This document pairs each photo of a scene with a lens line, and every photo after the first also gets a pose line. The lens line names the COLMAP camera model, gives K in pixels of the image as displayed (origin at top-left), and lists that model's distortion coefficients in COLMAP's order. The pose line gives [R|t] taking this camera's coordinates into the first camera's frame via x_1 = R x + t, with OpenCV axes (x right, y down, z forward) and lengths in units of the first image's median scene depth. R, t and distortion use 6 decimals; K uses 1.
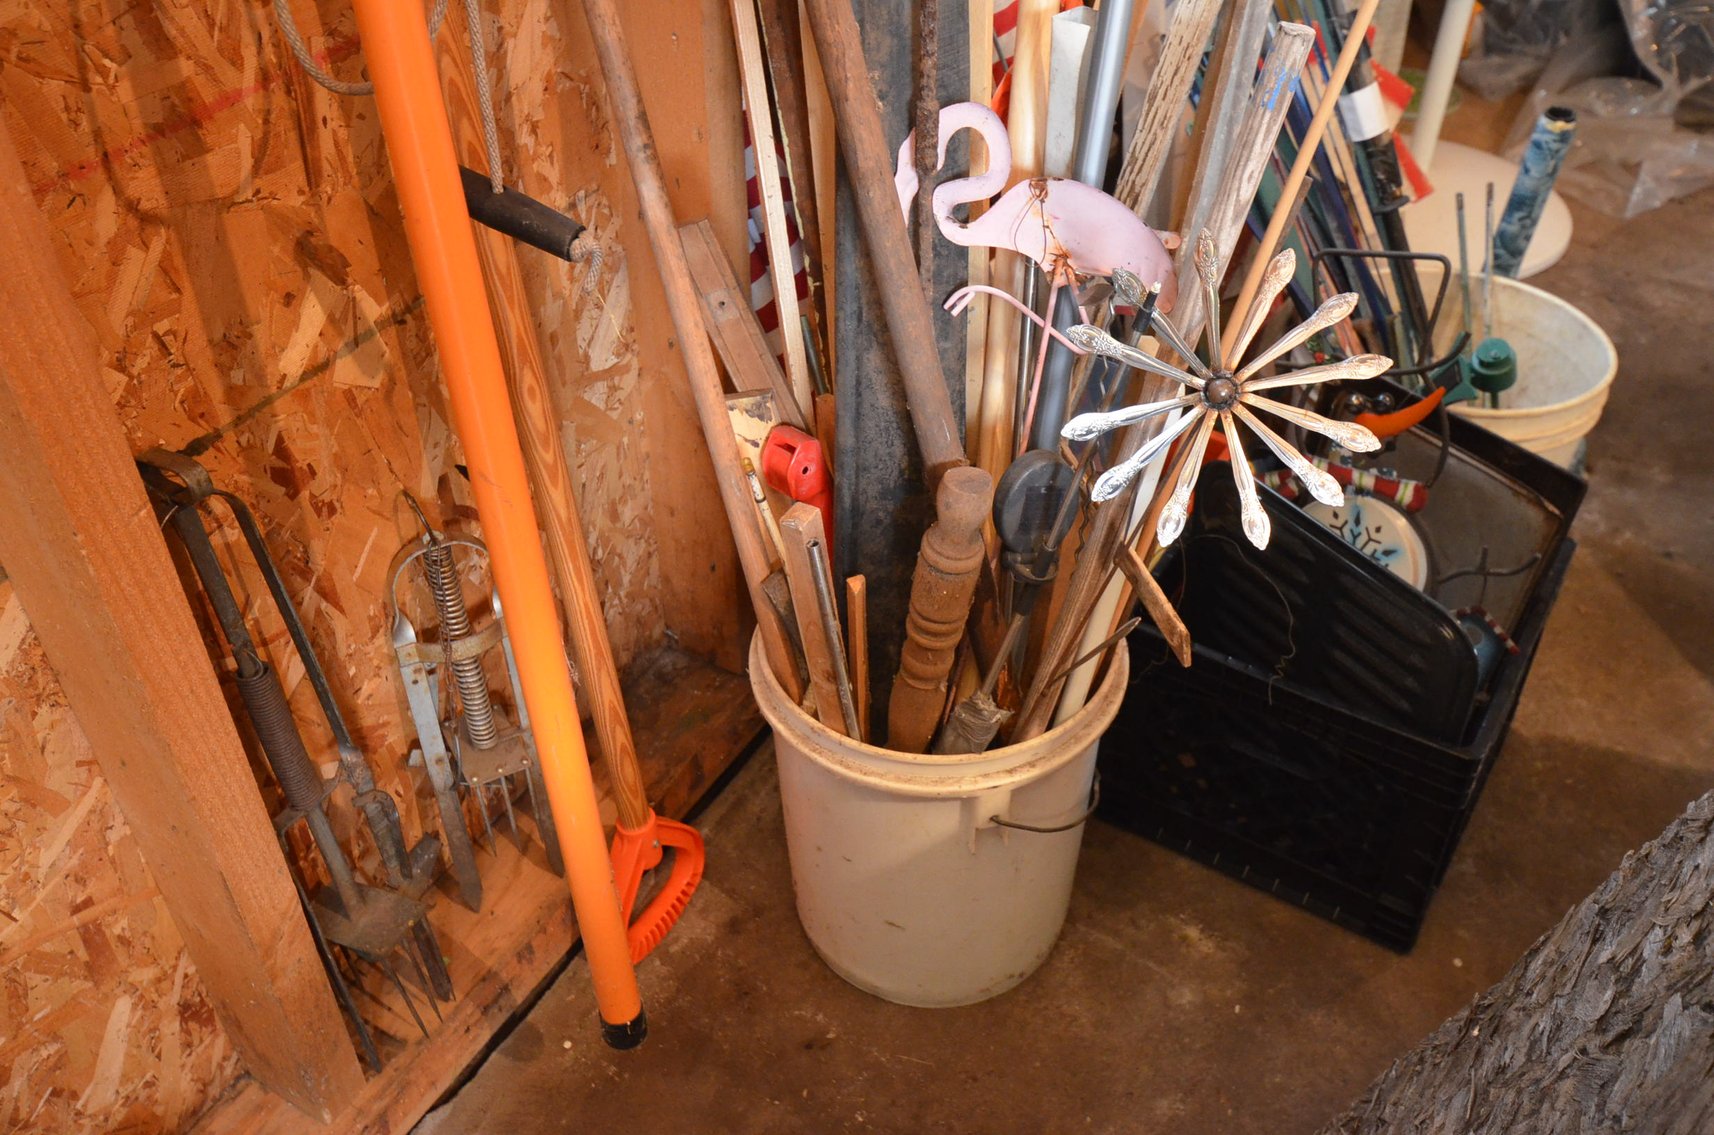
lens RADIAL K [[1454.4, 0, 857.0], [0, 1454.4, 567.5], [0, 0, 1]] dist [0.004926, 0.000414]
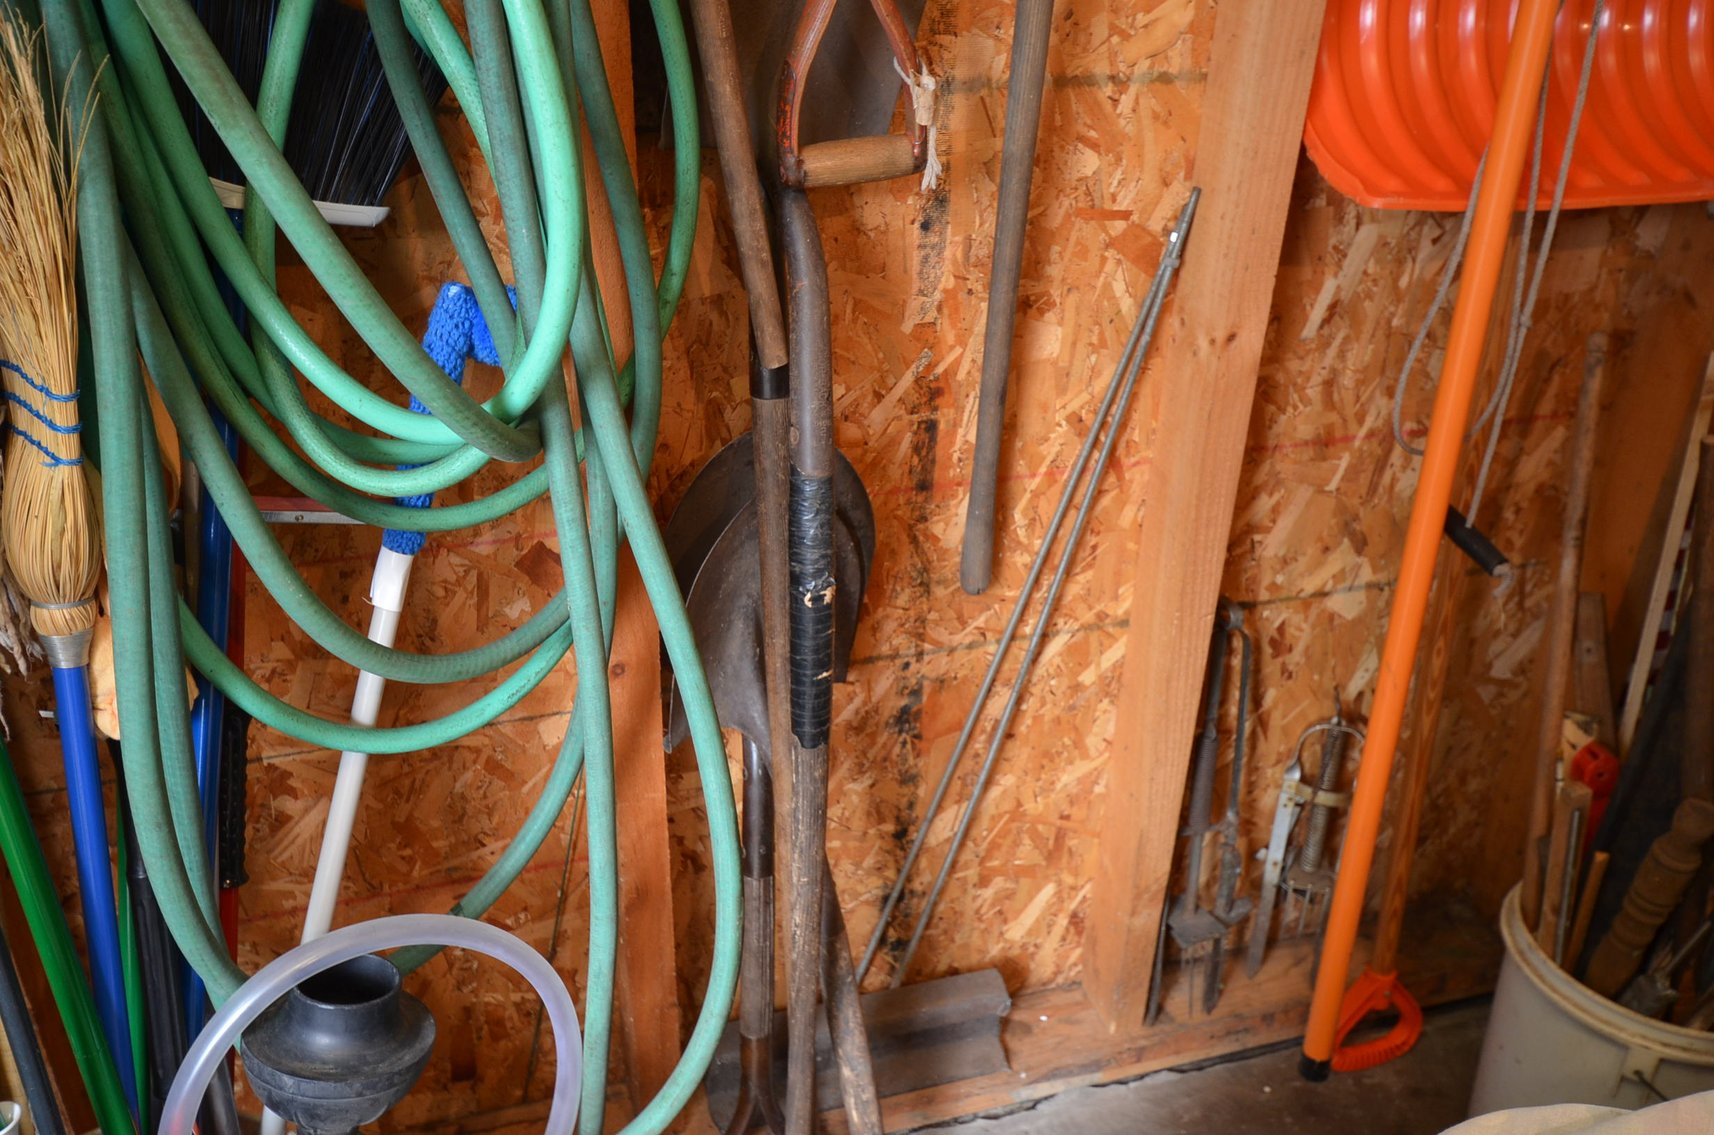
lens RADIAL K [[1497.3, 0, 872.6], [0, 1497.3, 596.7], [0, 0, 1]] dist [0.030521, 0.001904]
pose [[0.742315, 0.341710, -0.576371, 0.225806], [-0.461837, 0.884149, -0.070625, 0.211144], [0.485465, 0.318615, 0.814131, -0.611733]]
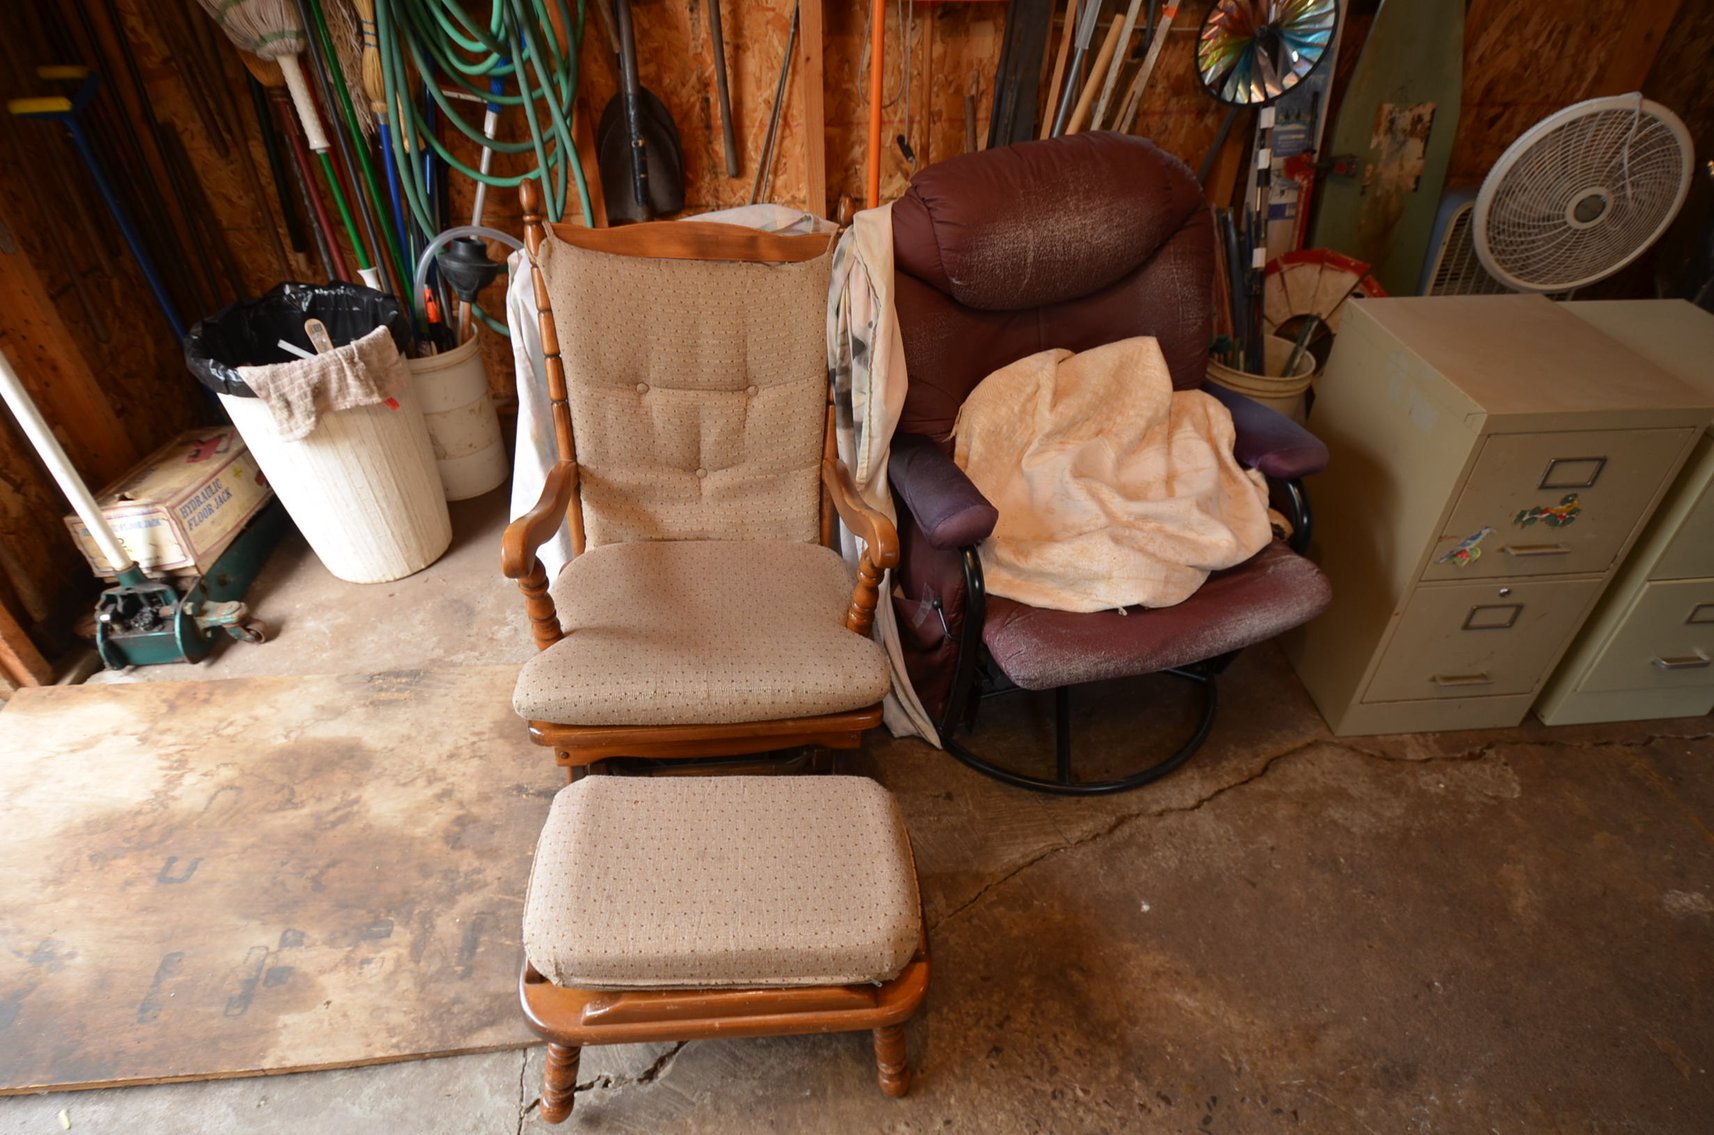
lens RADIAL K [[922.0, 0, 858.0], [0, 922.0, 607.2], [0, 0, 1]] dist [-0.004781, -0.001926]
pose [[0.608290, 0.505833, -0.611650, 1.640116], [-0.524196, 0.834670, 0.168953, 0.411184], [0.595988, 0.217852, 0.772877, -0.763564]]
